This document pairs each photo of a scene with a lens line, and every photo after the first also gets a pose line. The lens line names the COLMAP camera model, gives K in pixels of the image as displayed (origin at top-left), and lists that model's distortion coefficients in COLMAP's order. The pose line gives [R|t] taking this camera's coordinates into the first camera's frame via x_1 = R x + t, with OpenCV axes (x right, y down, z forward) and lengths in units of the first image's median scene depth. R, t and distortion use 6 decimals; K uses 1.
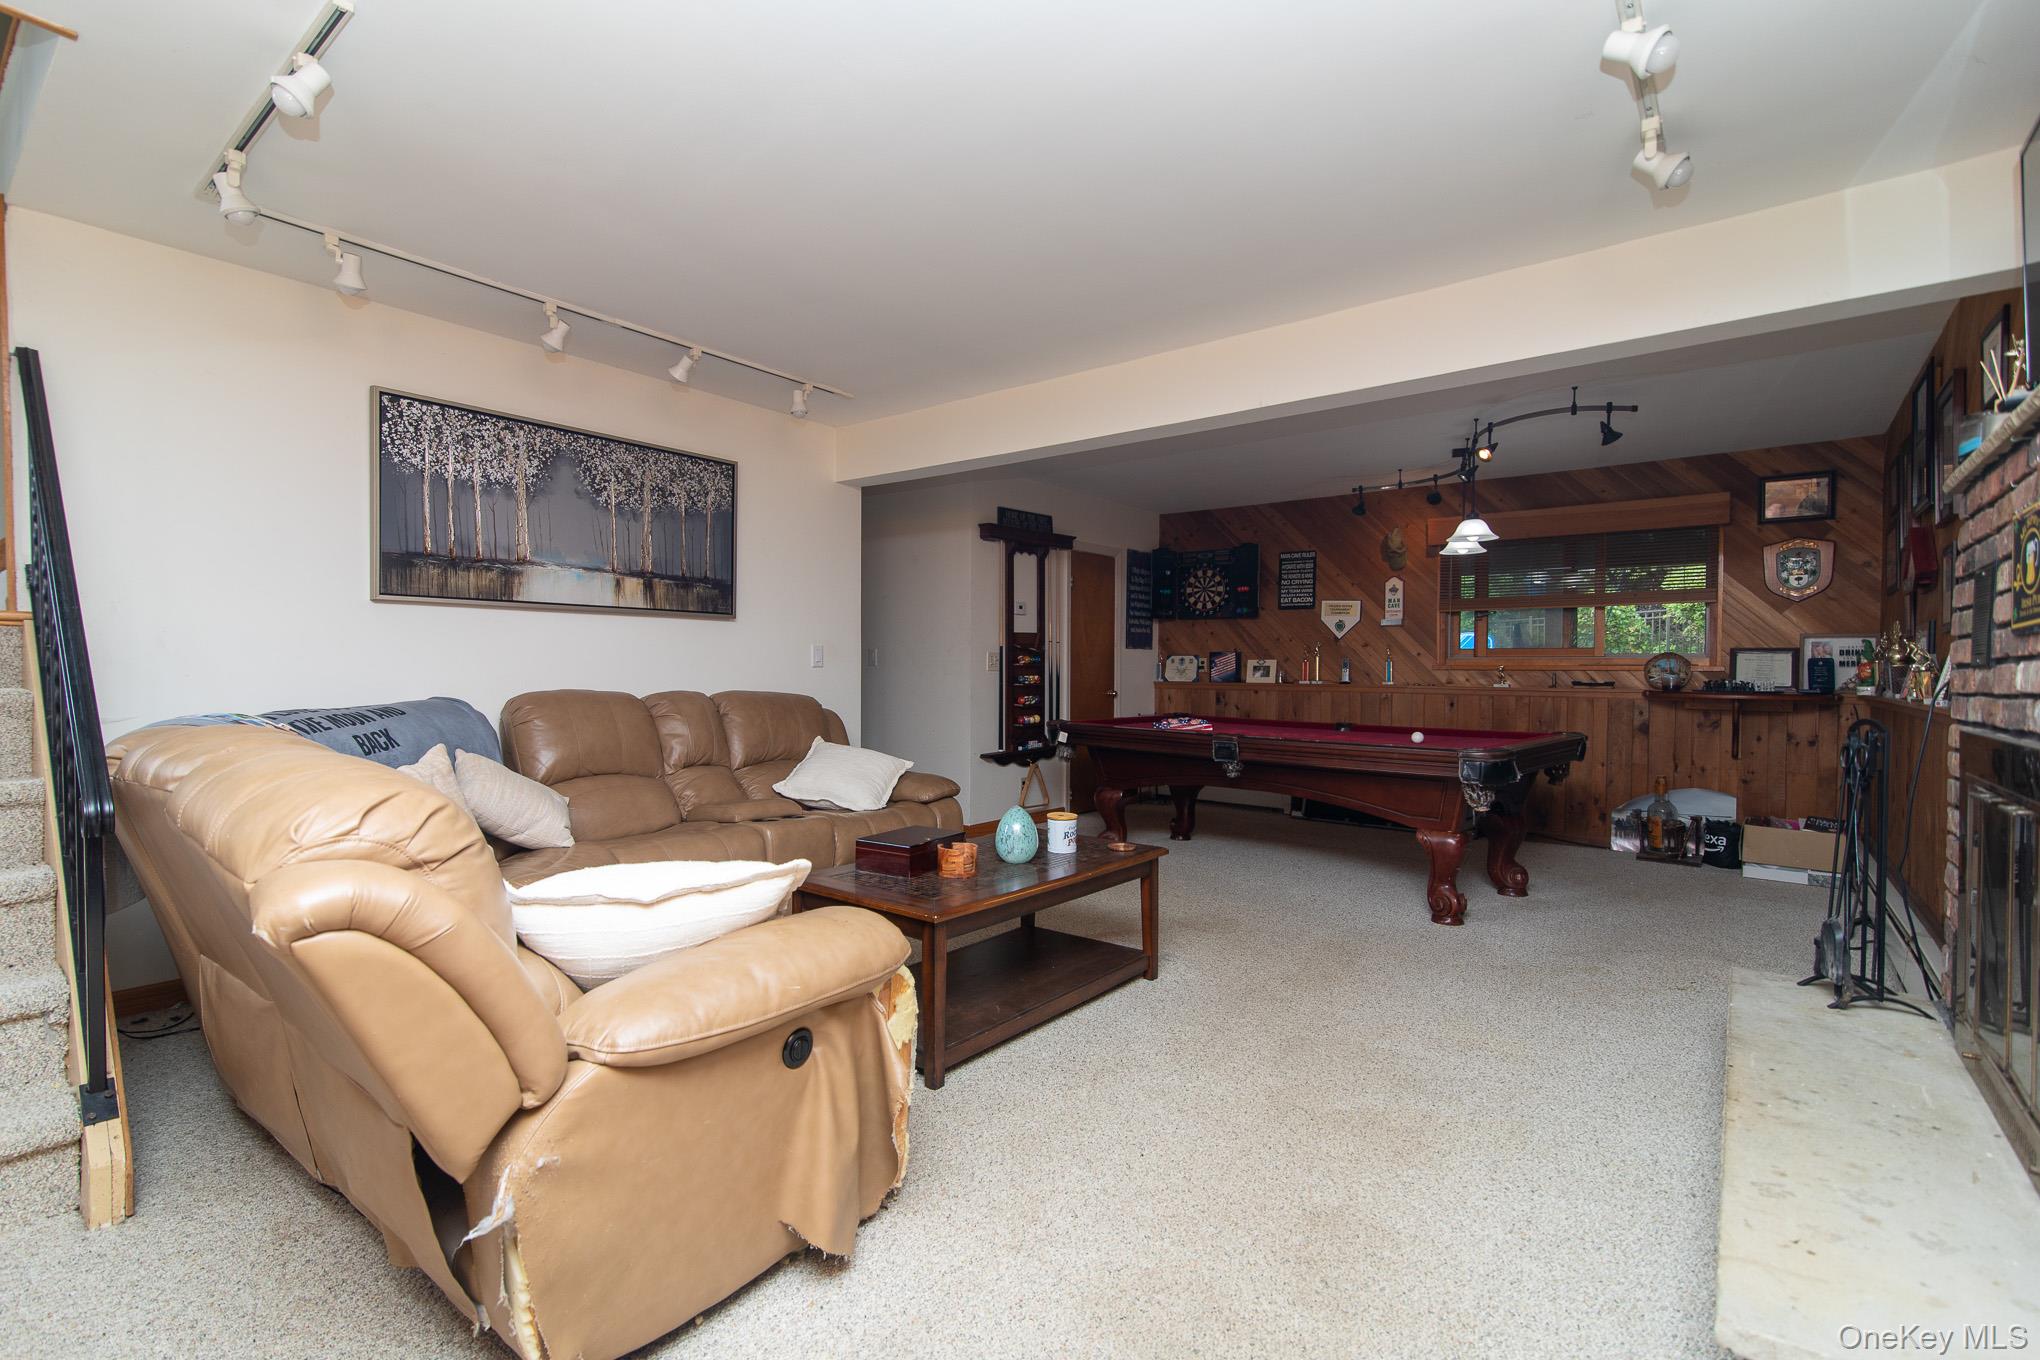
lens RADIAL K [[913.8, 0, 1020.0], [0, 913.8, 680.0], [0, 0, 1]] dist [0.002093, 0.000194]
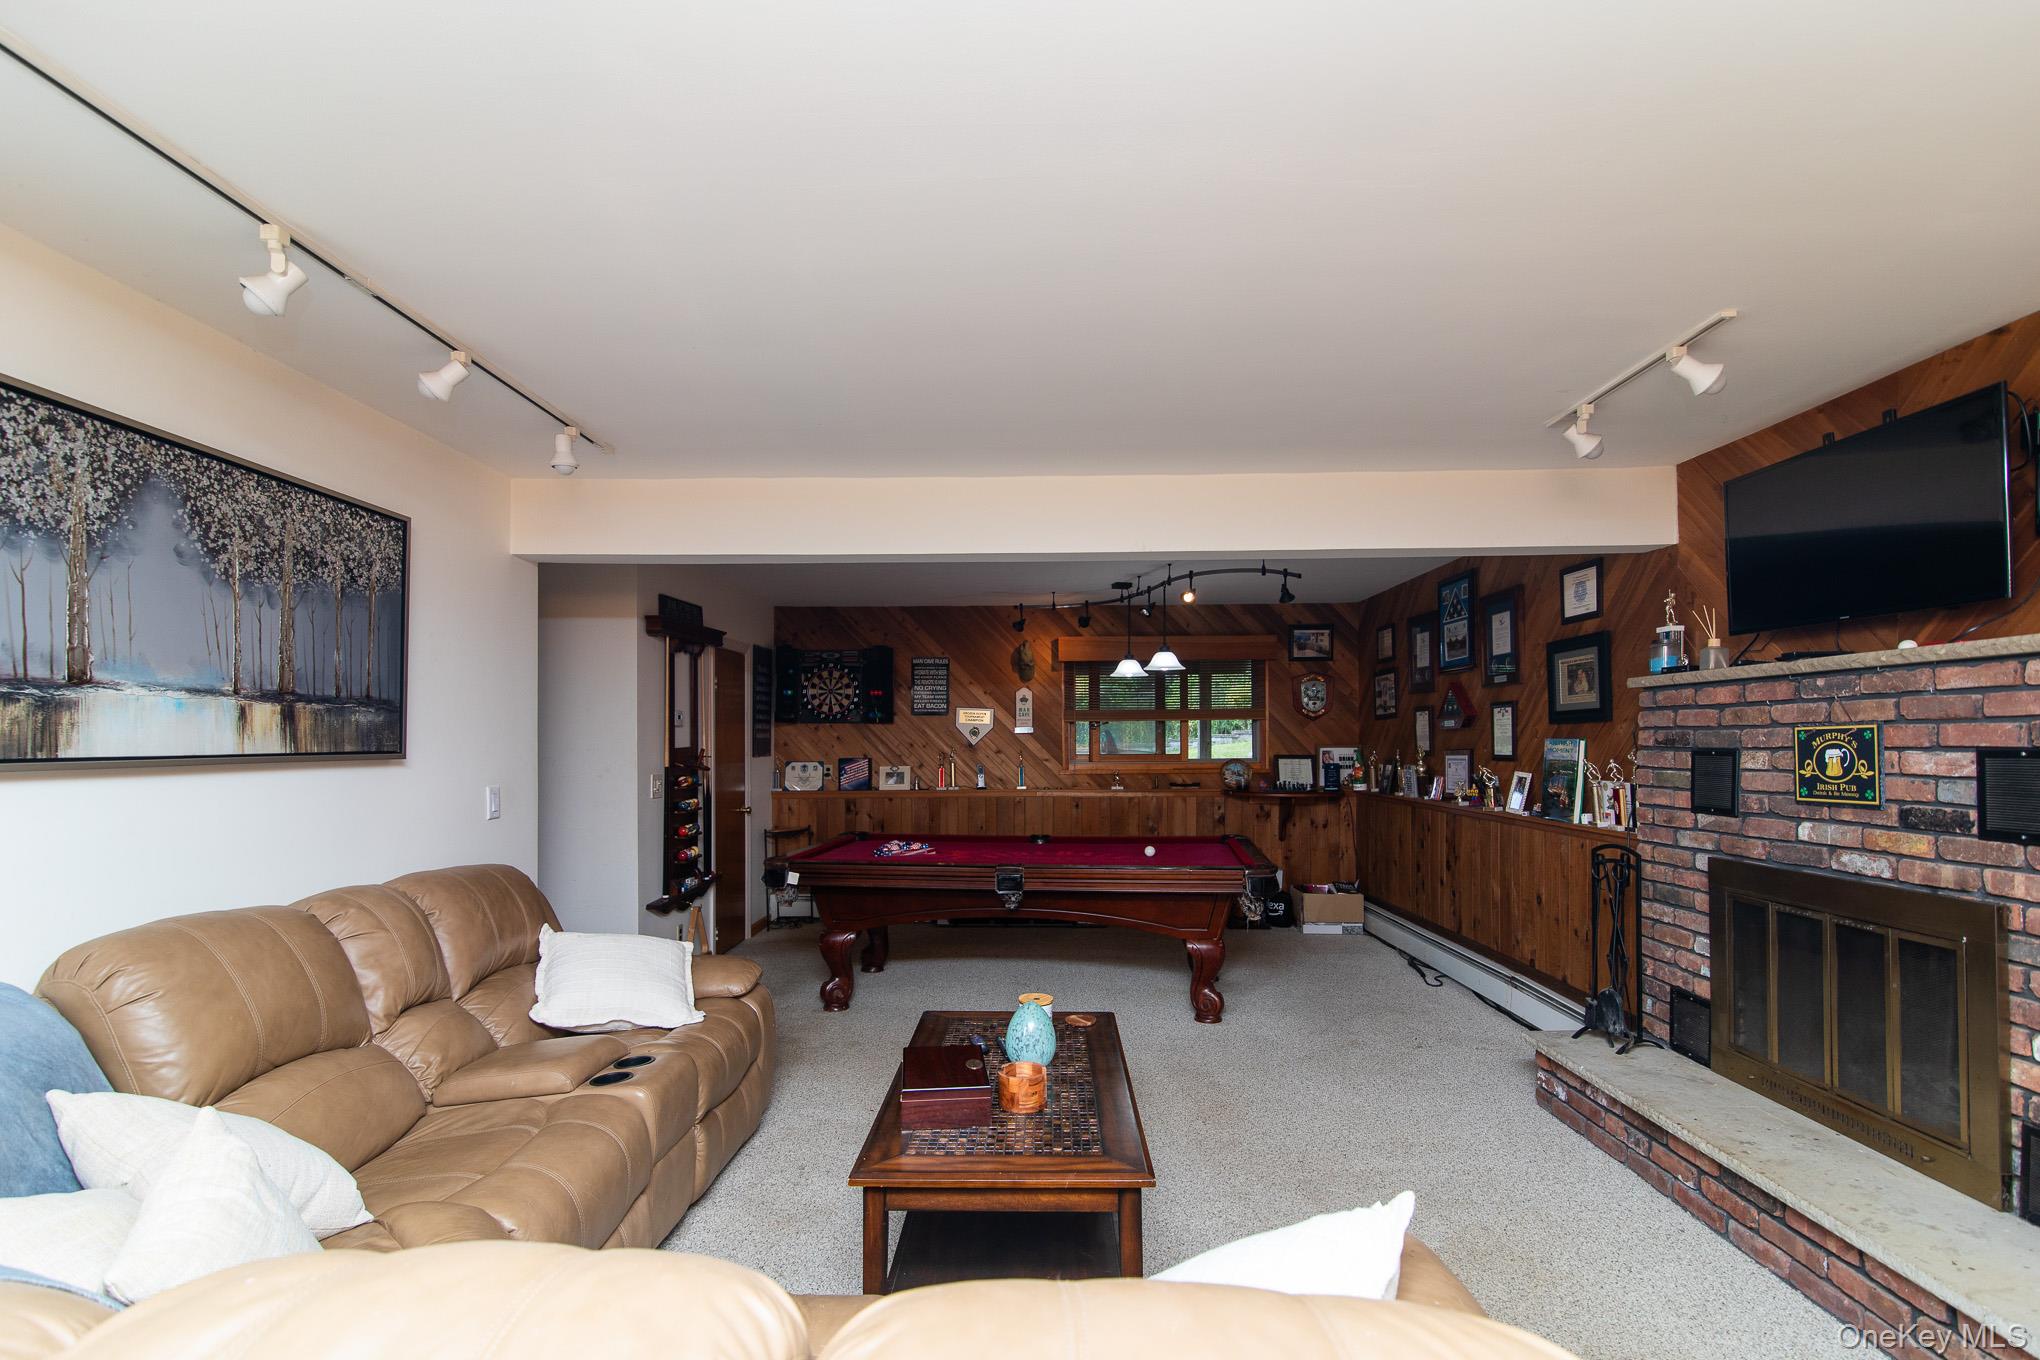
lens RADIAL K [[921.6, 0, 1029.5], [0, 921.6, 732.1], [0, 0, 1]] dist [0.000279, -0.000113]
pose [[0.794595, -0.006771, 0.607102, -0.373010], [0.019073, 0.999723, -0.013813, -0.071974], [-0.606840, 0.022555, 0.794504, 0.226140]]
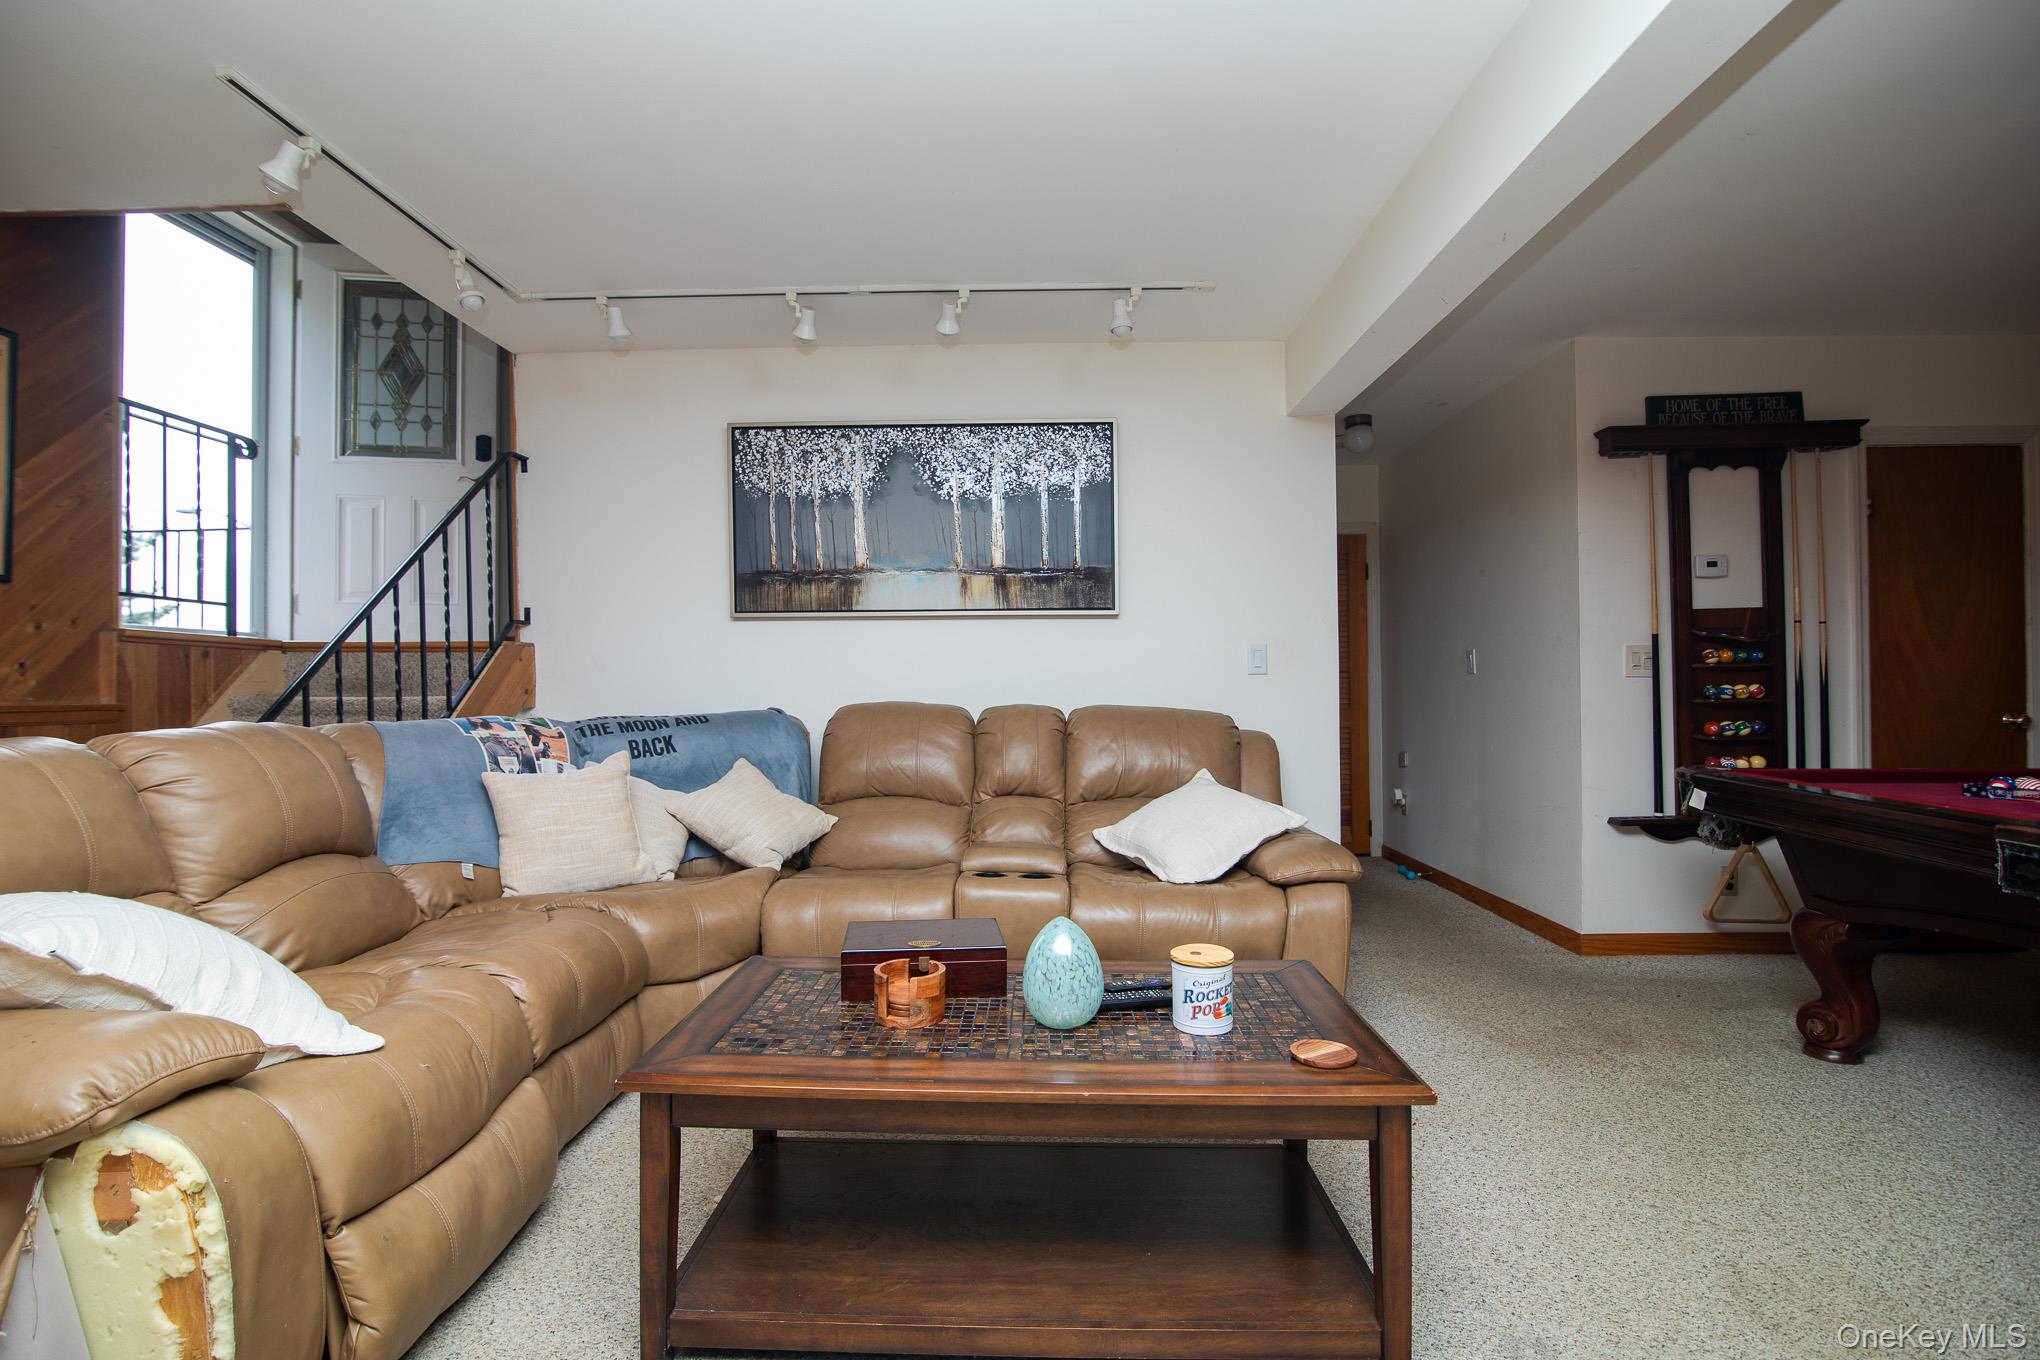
lens RADIAL K [[938.6, 0, 1010.1], [0, 938.6, 684.2], [0, 0, 1]] dist [-0.017994, 0.001081]
pose [[0.596974, -0.012458, -0.802164, 0.299653], [-0.001614, 0.999859, -0.016729, 0.007451], [0.802259, 0.011281, 0.596870, 0.459184]]
